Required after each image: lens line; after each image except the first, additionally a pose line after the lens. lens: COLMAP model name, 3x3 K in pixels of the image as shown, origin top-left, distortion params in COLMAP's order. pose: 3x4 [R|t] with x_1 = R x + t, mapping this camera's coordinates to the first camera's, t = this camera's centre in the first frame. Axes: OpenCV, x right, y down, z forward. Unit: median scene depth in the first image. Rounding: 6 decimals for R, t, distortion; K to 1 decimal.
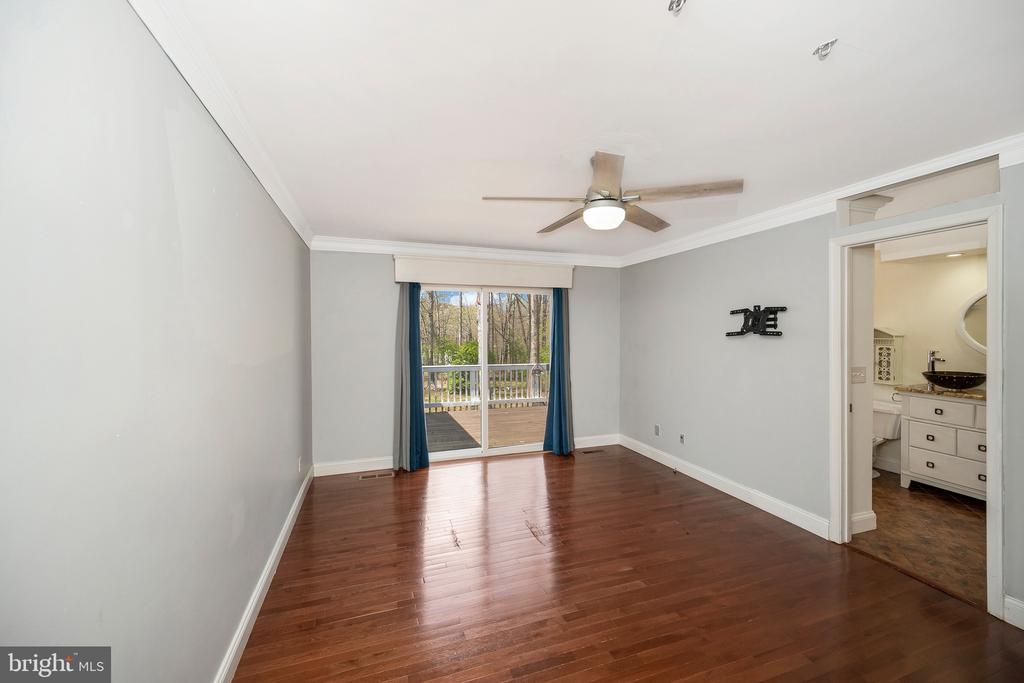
lens RADIAL K [[415.0, 0, 510.5], [0, 415.0, 335.5], [0, 0, 1]] dist [0.001942, -0.000058]
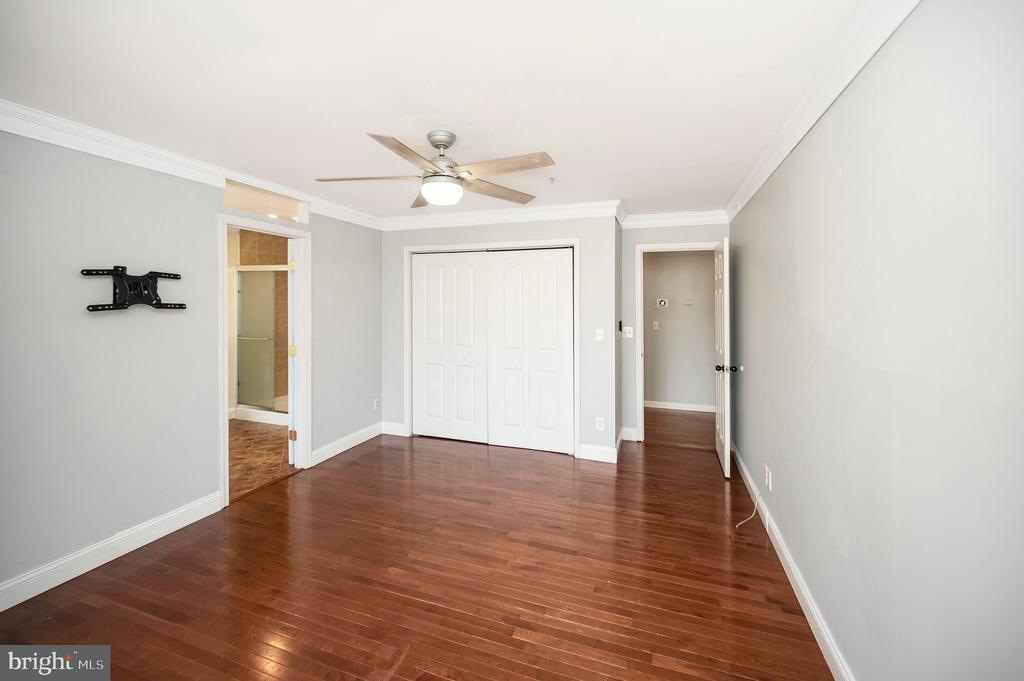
lens RADIAL K [[418.9, 0, 511.2], [0, 418.9, 310.8], [0, 0, 1]] dist [-0.001394, -0.000276]
pose [[-0.786037, -0.001359, 0.618178, -0.366012], [0.011369, 0.999797, 0.016655, -0.002609], [-0.618075, 0.020120, -0.785861, 1.200167]]
